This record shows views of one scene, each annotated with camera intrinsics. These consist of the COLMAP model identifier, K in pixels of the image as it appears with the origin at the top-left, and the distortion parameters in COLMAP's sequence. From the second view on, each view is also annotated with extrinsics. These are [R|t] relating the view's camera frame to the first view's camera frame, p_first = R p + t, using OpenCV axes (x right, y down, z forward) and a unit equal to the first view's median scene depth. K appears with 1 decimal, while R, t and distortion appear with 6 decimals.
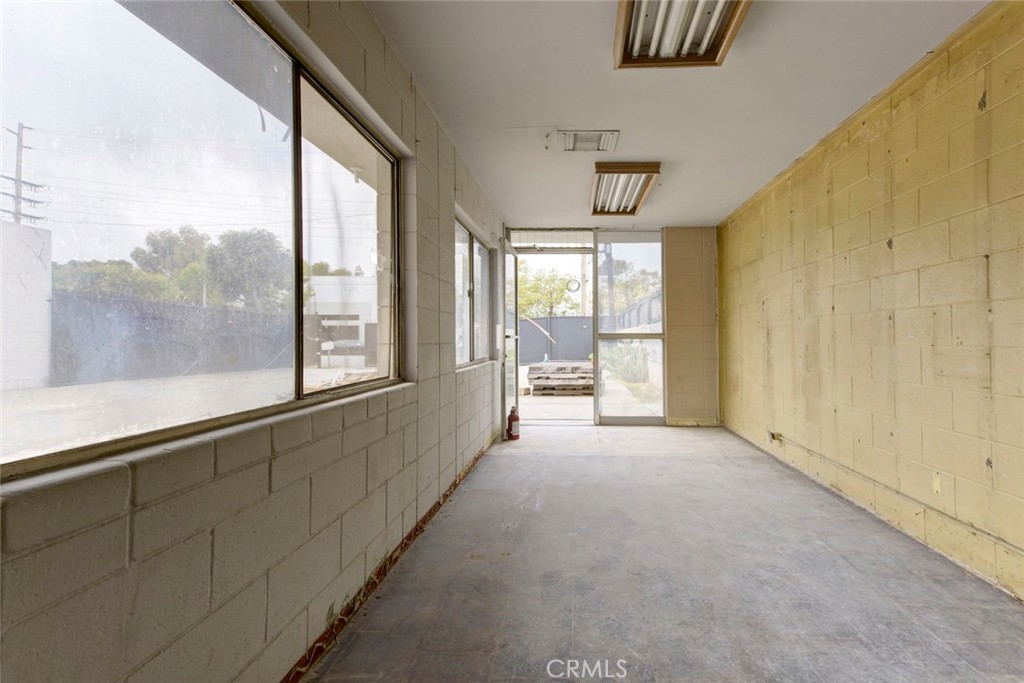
lens RADIAL K [[475.4, 0, 512.0], [0, 475.4, 341.5], [0, 0, 1]] dist [0.003620, -0.000045]
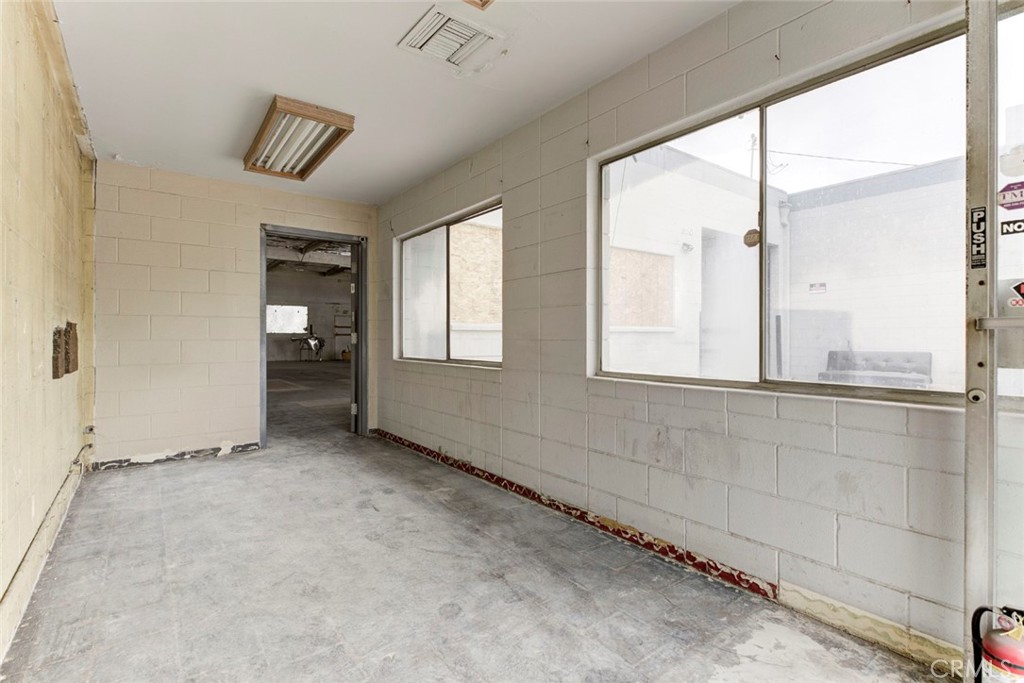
lens RADIAL K [[471.7, 0, 487.2], [0, 471.7, 337.4], [0, 0, 1]] dist [-0.000292, -0.000096]
pose [[-0.721510, 0.007516, -0.692363, 0.960358], [0.002113, 0.999960, 0.008654, -0.042168], [0.692401, 0.004780, -0.721497, 2.413100]]
